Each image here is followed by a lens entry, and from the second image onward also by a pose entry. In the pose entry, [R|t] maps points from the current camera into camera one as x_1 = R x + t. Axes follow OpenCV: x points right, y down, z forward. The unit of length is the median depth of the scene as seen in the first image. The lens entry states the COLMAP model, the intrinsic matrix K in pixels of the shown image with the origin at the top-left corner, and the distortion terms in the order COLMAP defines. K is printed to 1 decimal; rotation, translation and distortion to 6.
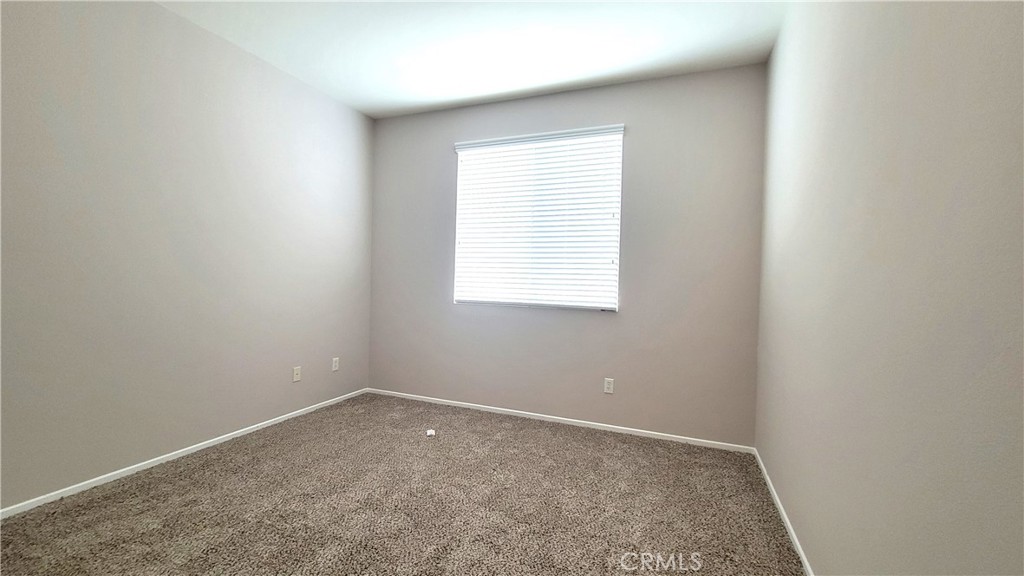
lens RADIAL K [[421.2, 0, 511.9], [0, 421.2, 288.0], [0, 0, 1]] dist [0.000301, -0.001242]
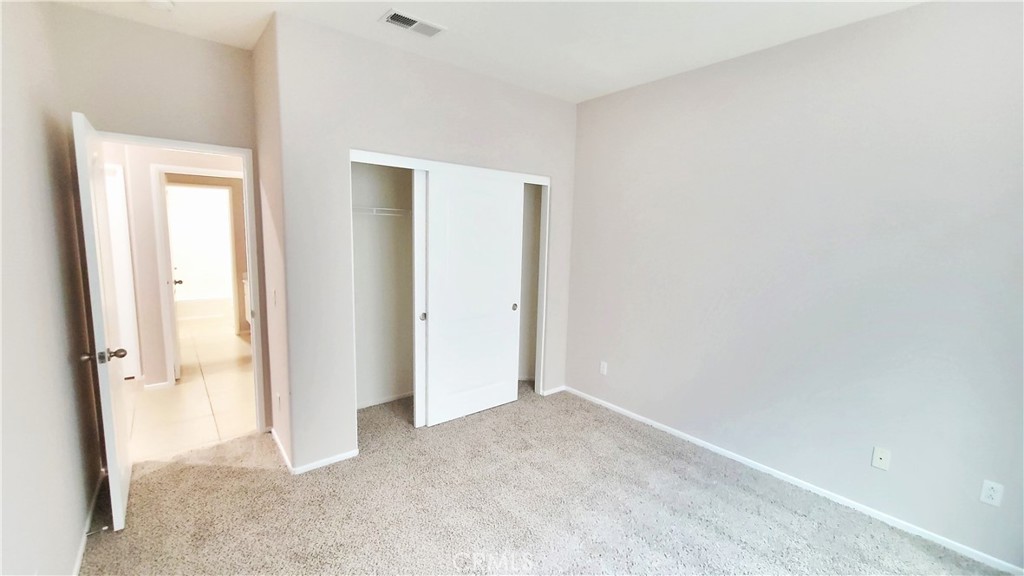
lens RADIAL K [[421.2, 0, 511.7], [0, 421.2, 282.6], [0, 0, 1]] dist [0.000301, -0.001242]
pose [[-0.475703, 0.071624, -0.876685, 0.559022], [-0.059327, 0.991797, 0.113221, -0.192596], [0.877603, 0.105871, -0.467552, 1.232920]]
